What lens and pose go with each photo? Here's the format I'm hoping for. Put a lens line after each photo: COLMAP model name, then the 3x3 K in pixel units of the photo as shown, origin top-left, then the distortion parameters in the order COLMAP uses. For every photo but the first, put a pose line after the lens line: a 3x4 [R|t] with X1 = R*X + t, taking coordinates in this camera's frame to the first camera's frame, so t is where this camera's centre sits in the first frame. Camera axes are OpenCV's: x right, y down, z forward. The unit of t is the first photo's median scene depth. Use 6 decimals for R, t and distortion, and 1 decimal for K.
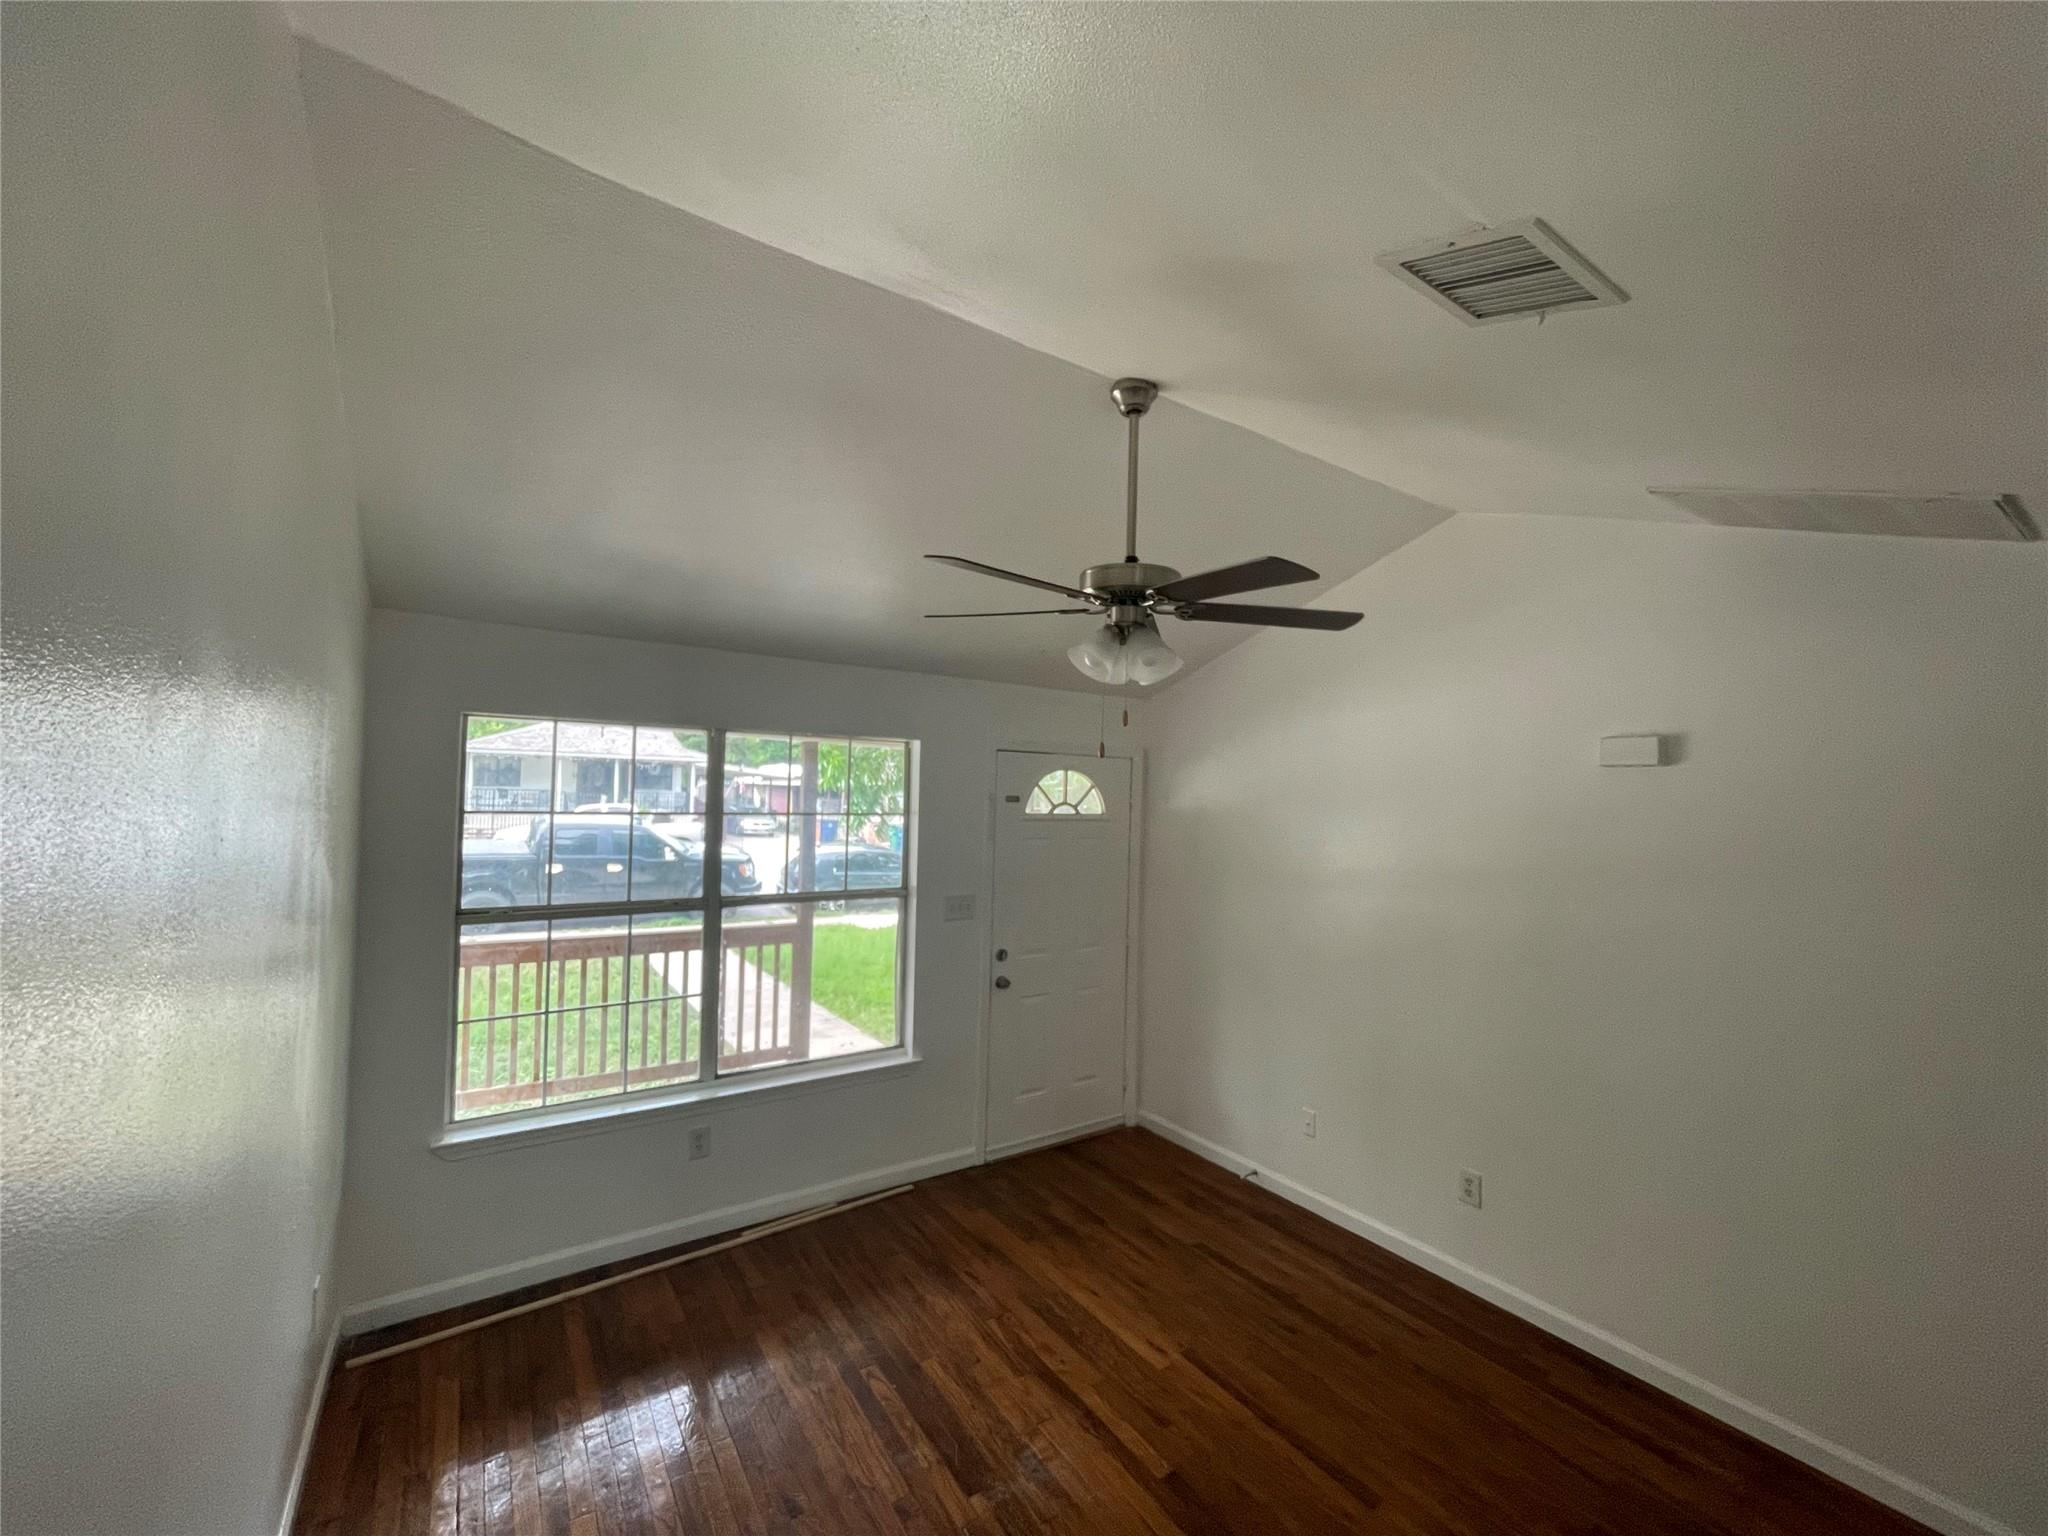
lens RADIAL K [[810.3, 0, 1033.4], [0, 810.3, 764.5], [0, 0, 1]] dist [-0.007139, 0.000003]
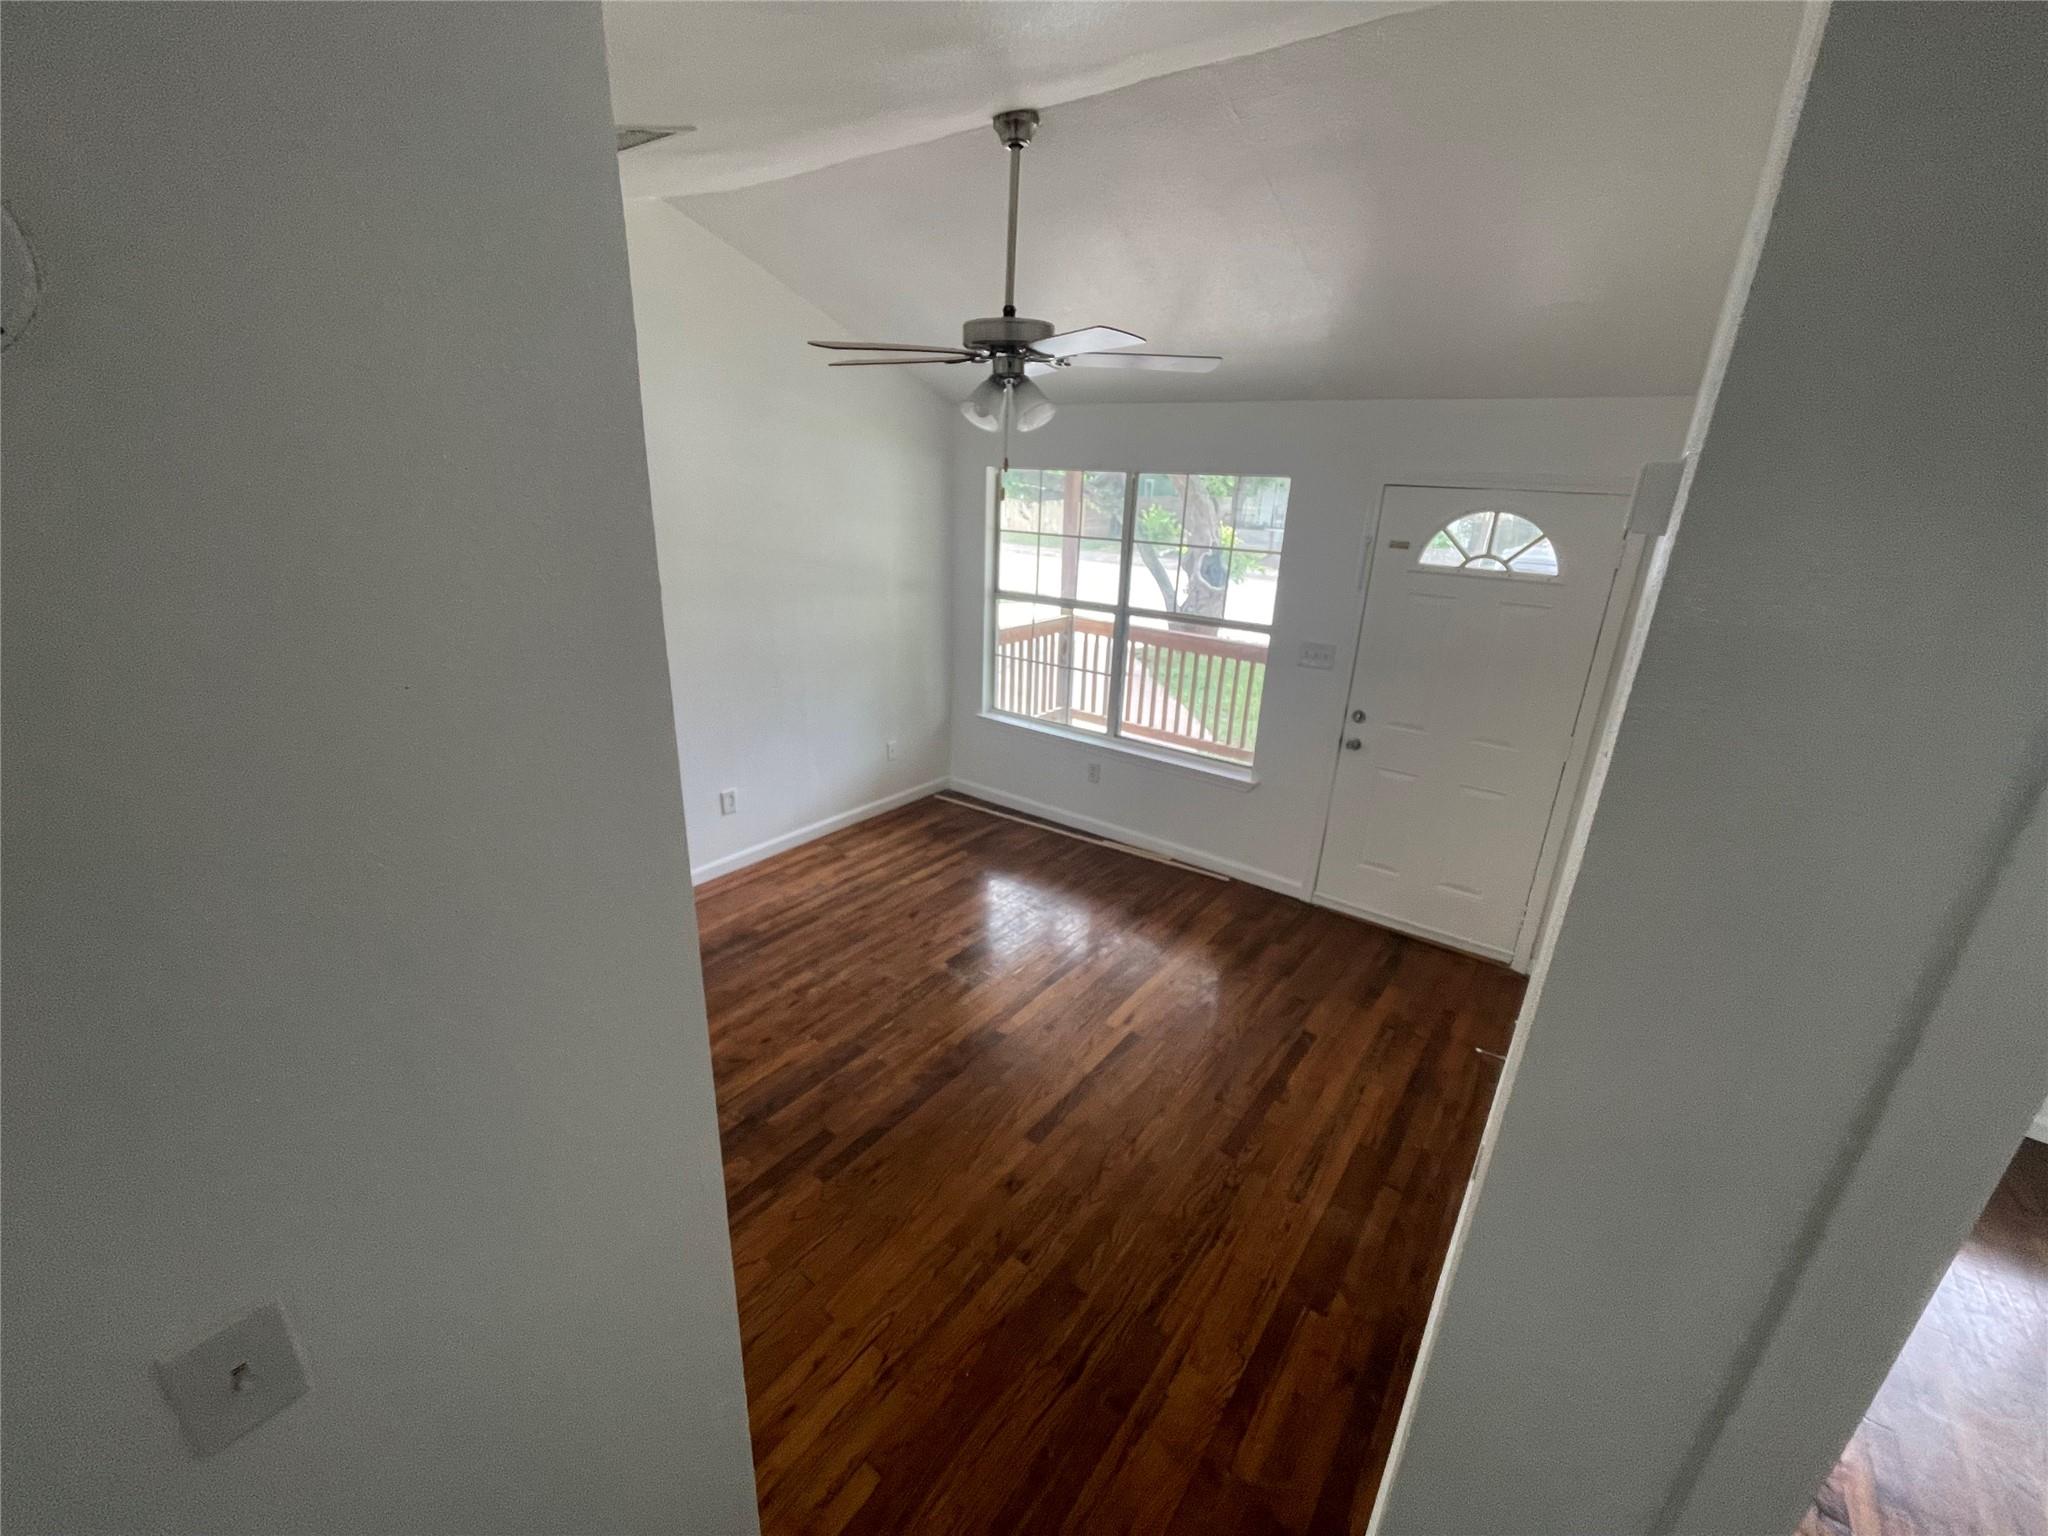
lens RADIAL K [[810.3, 0, 1033.4], [0, 810.3, 764.5], [0, 0, 1]] dist [-0.007139, 0.000003]
pose [[0.342867, 0.296173, -0.891473, 0.728583], [-0.000037, 0.949001, 0.315272, -0.007606], [0.939384, -0.108064, 0.325392, 0.357205]]
